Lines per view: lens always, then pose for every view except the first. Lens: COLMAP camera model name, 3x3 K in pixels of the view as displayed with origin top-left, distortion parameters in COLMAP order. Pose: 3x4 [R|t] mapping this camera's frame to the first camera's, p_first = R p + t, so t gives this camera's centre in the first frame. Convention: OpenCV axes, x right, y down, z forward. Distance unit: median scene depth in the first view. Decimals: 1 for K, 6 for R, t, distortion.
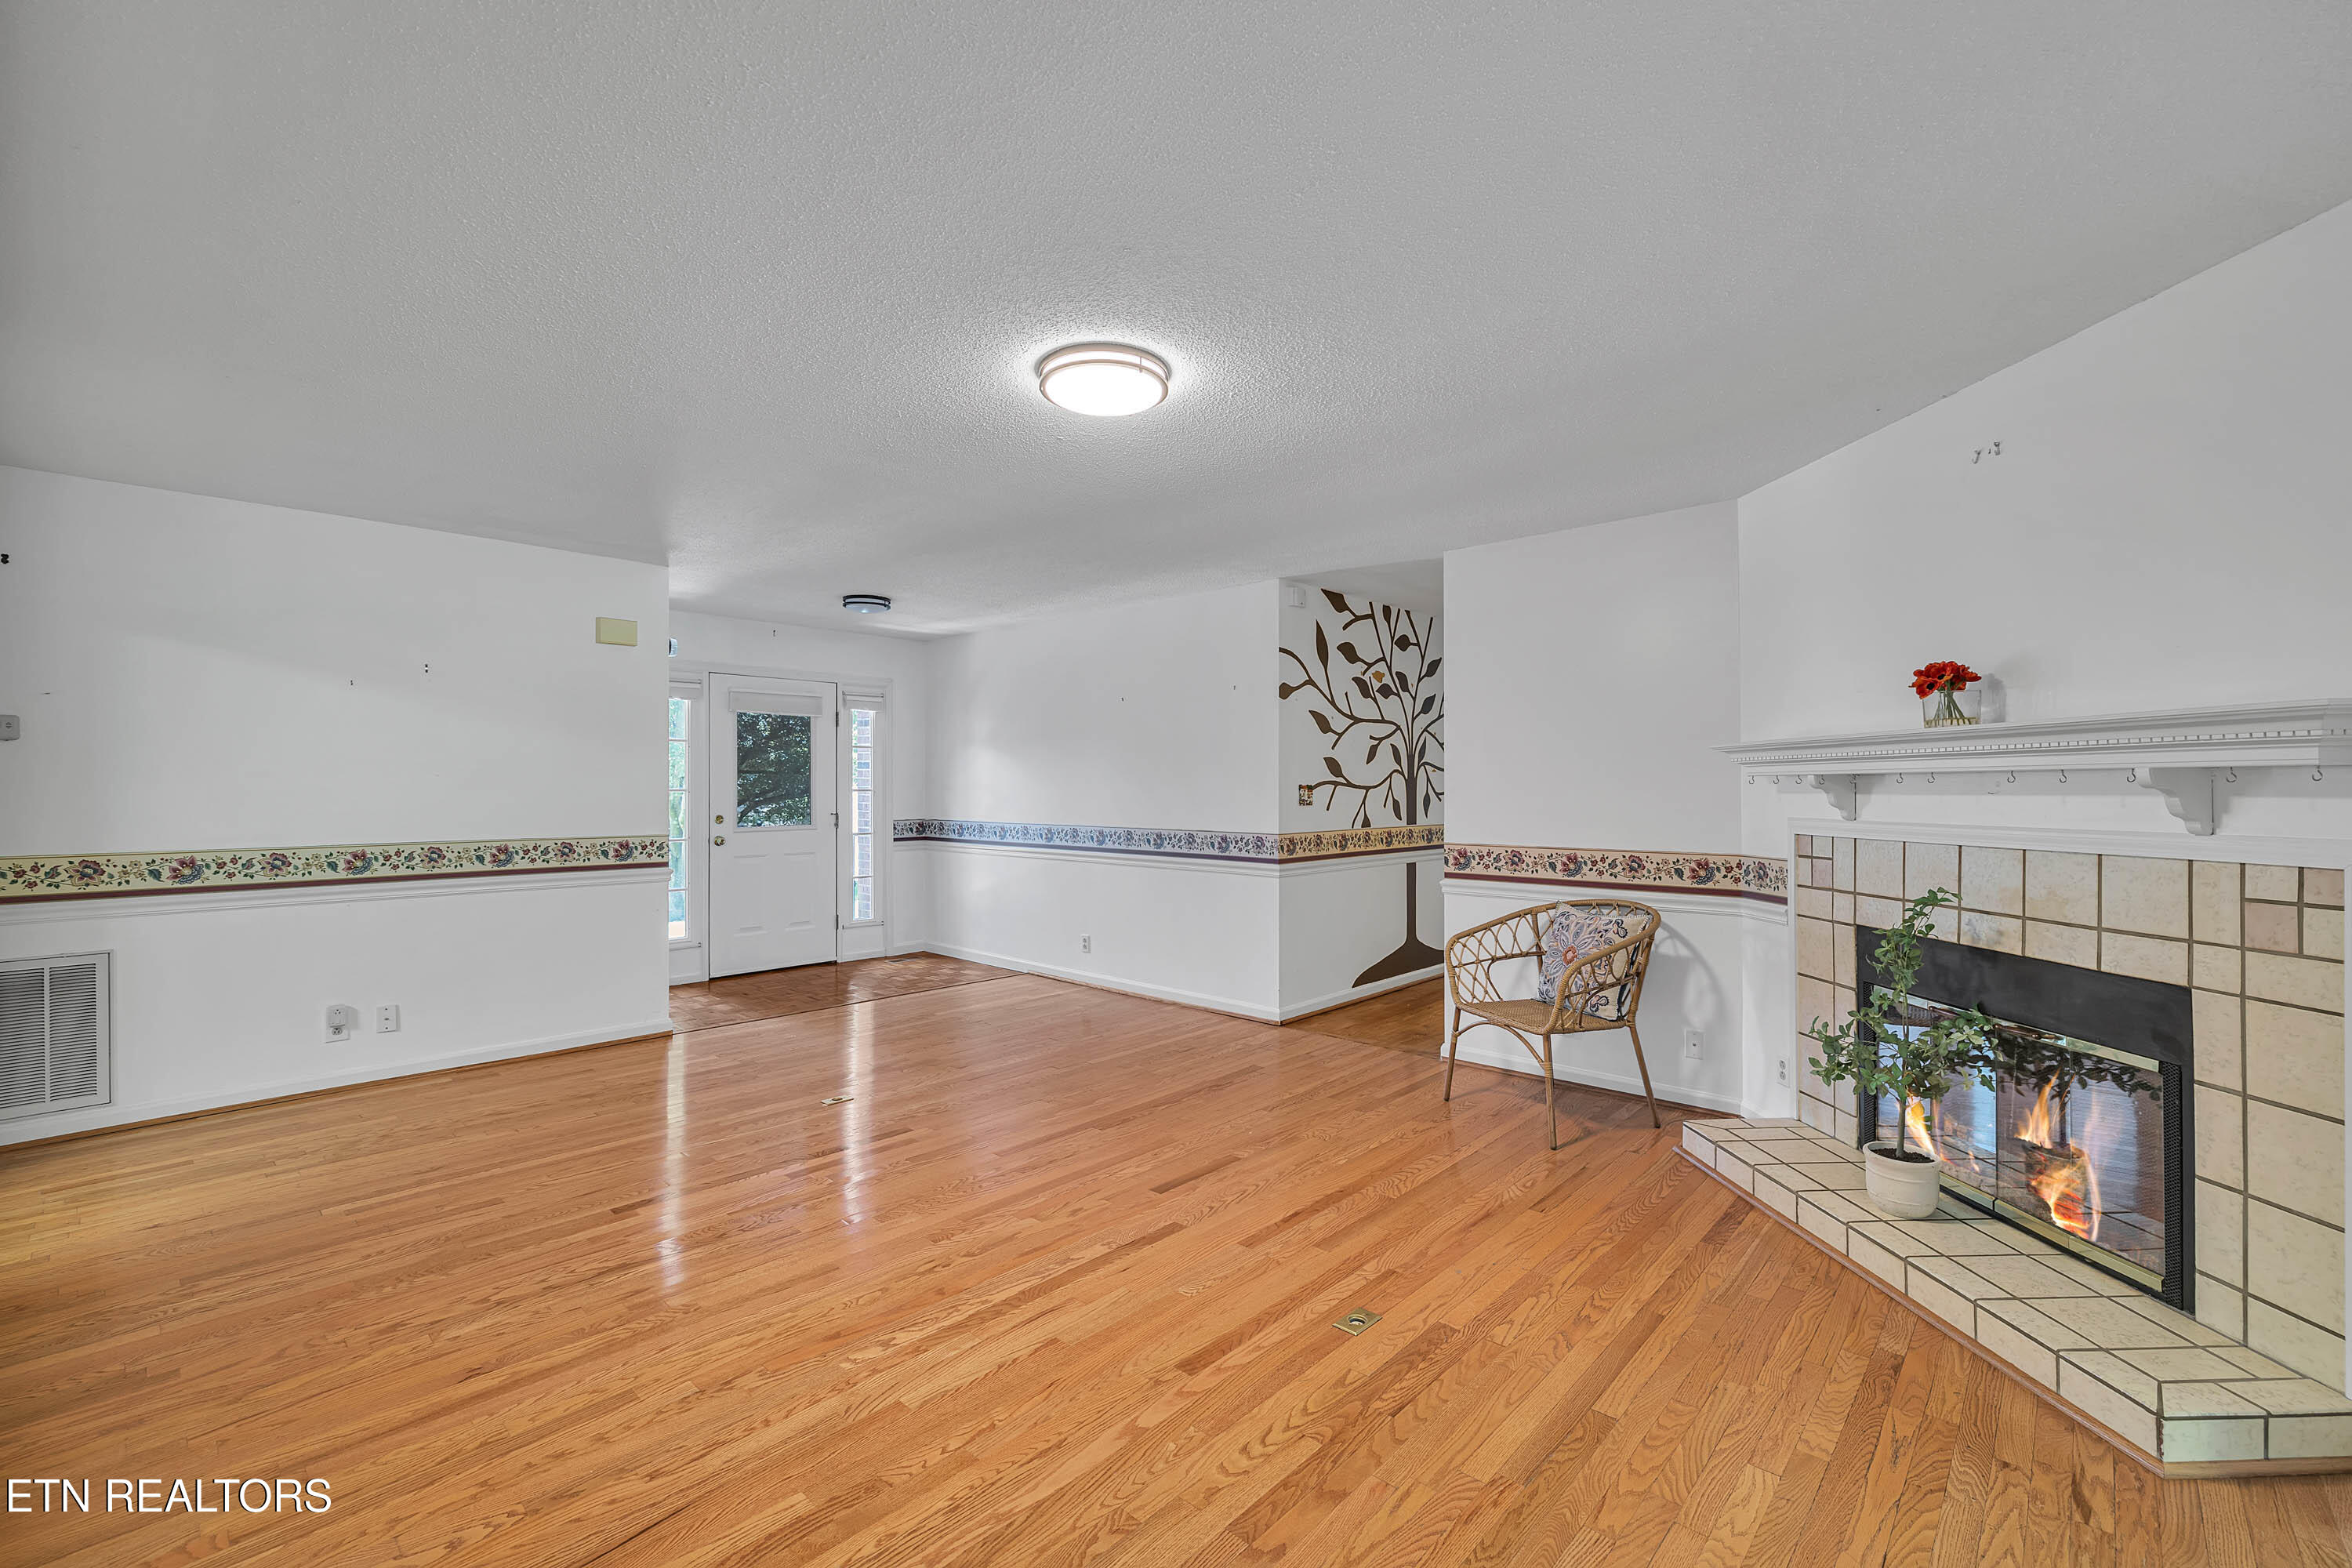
lens RADIAL K [[998.8, 0, 1189.3], [0, 998.8, 787.5], [0, 0, 1]] dist [0.017563, 0.000119]
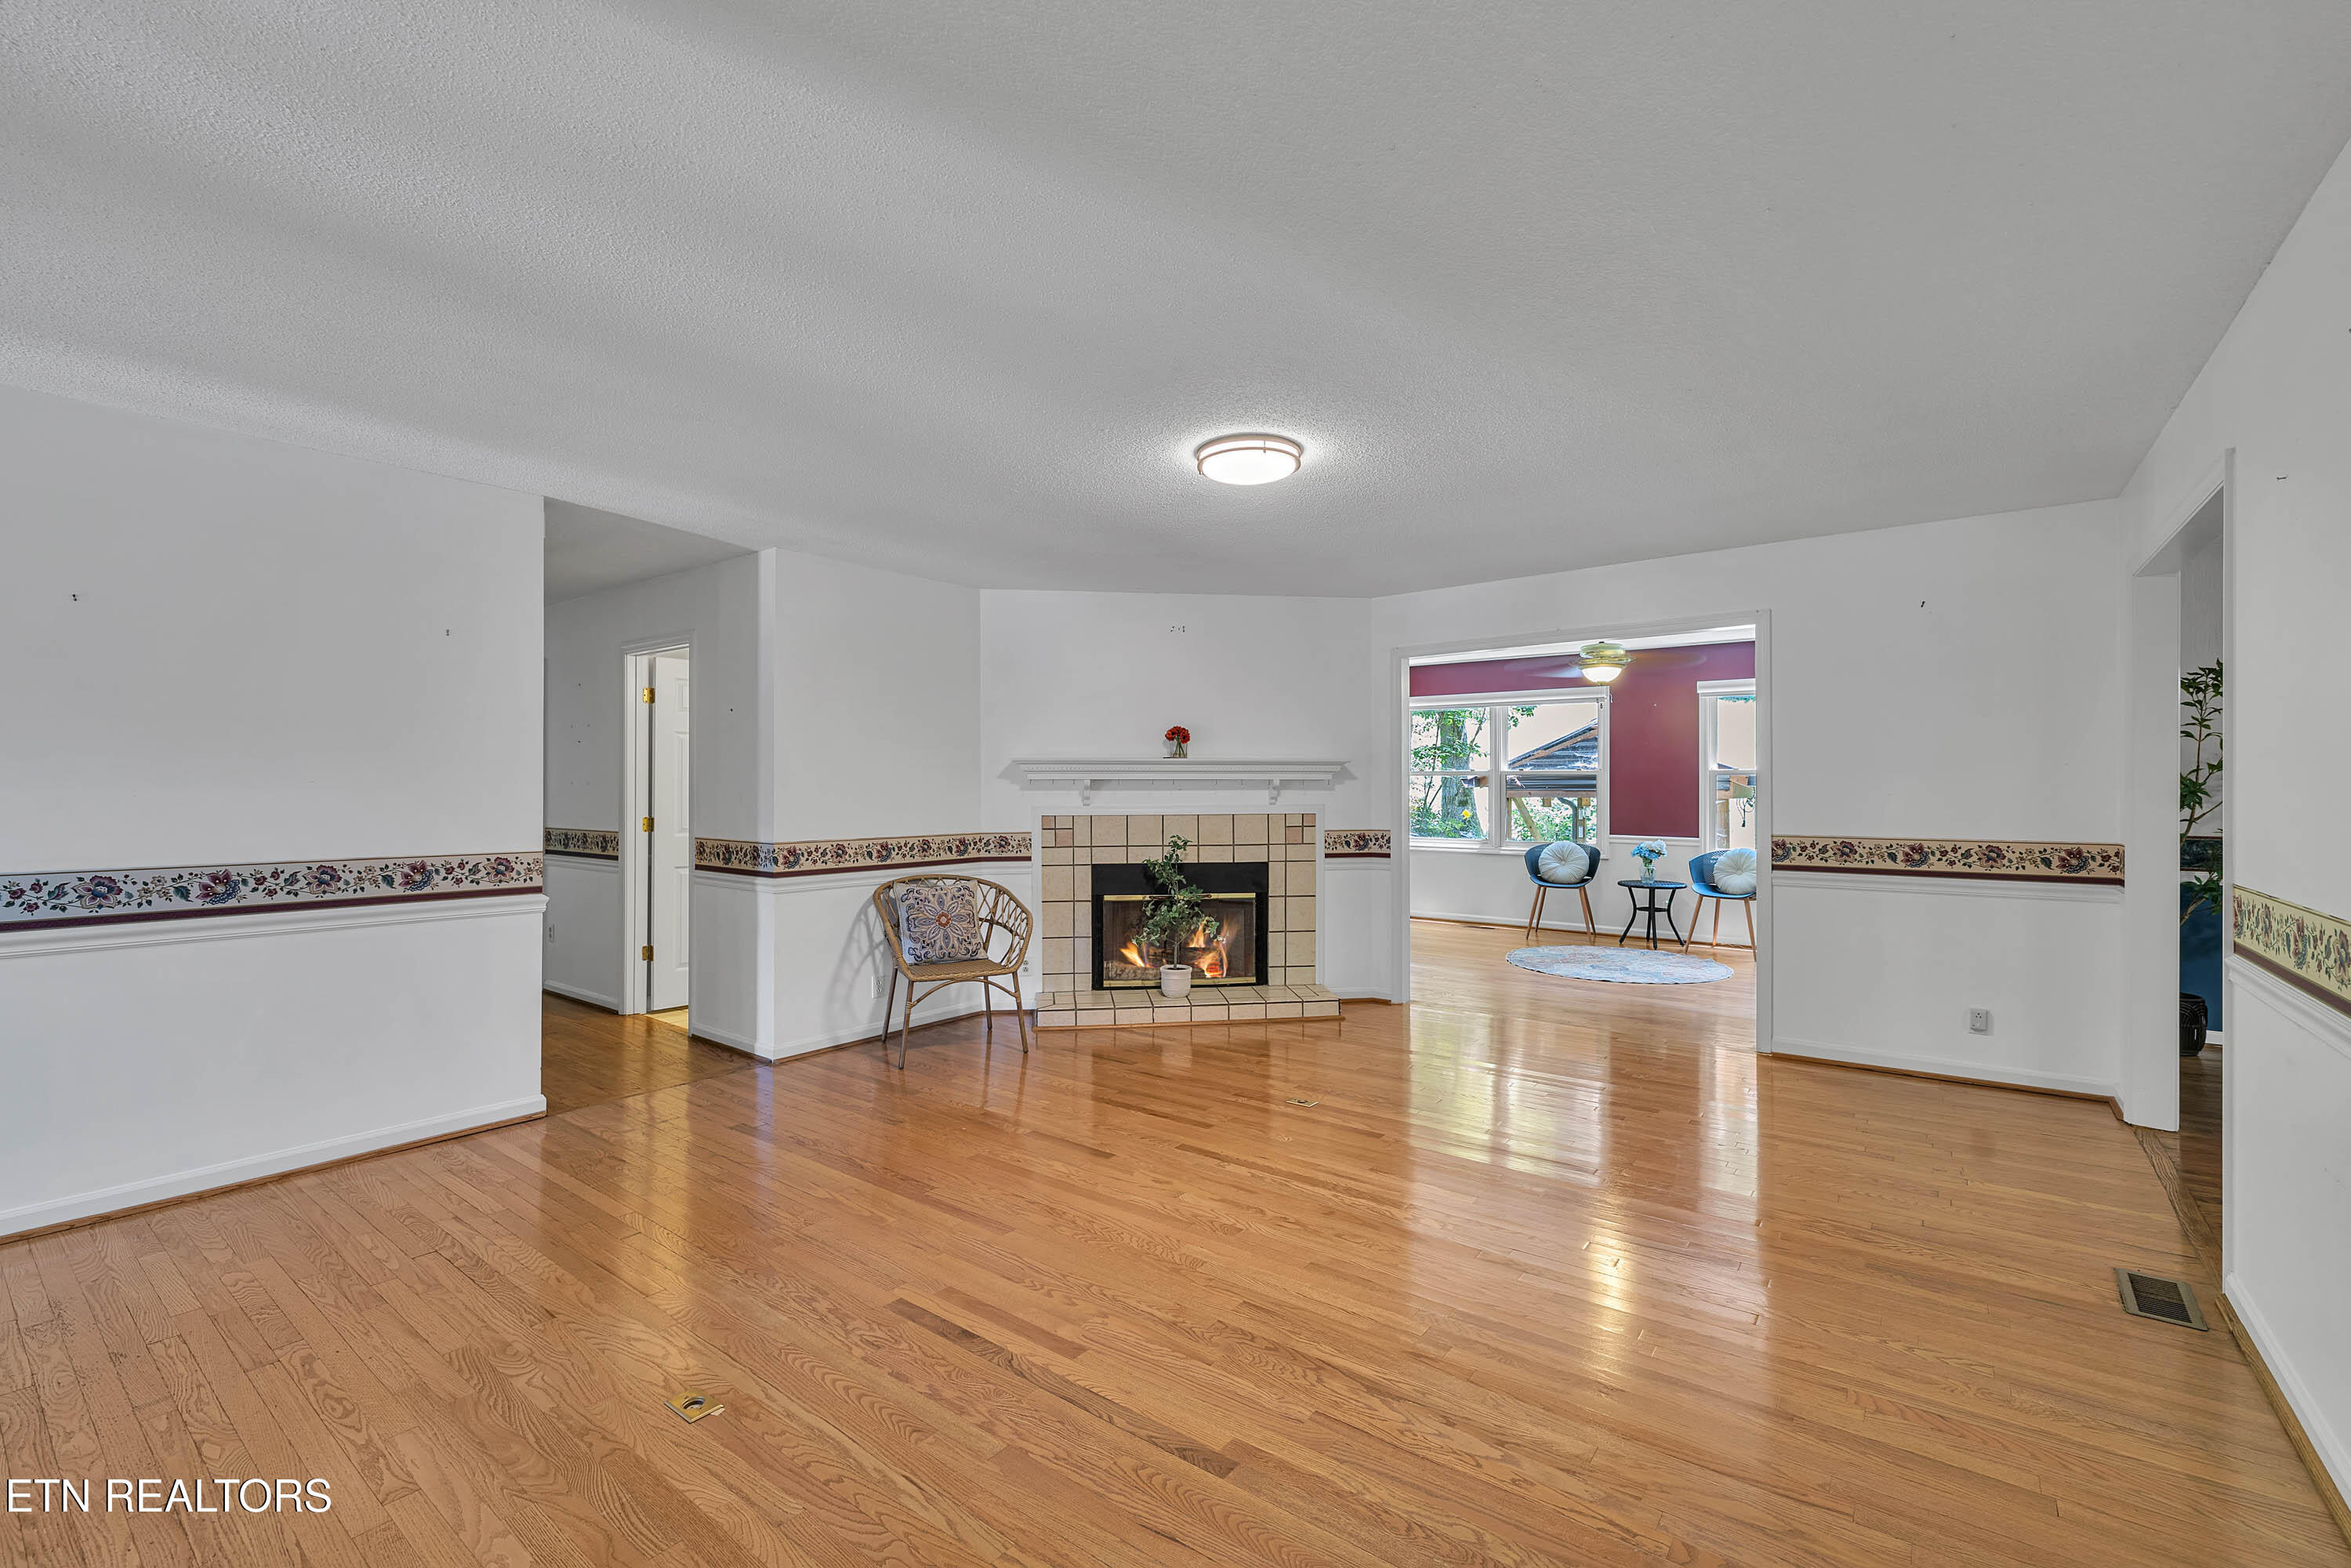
lens RADIAL K [[1016.2, 0, 1184.5], [0, 1016.2, 780.1], [0, 0, 1]] dist [-0.020334, -0.000096]
pose [[-0.094869, 0.001471, 0.995489, -1.121891], [-0.003582, 0.999992, -0.001819, -0.008815], [-0.995483, -0.003739, -0.094863, 1.002241]]
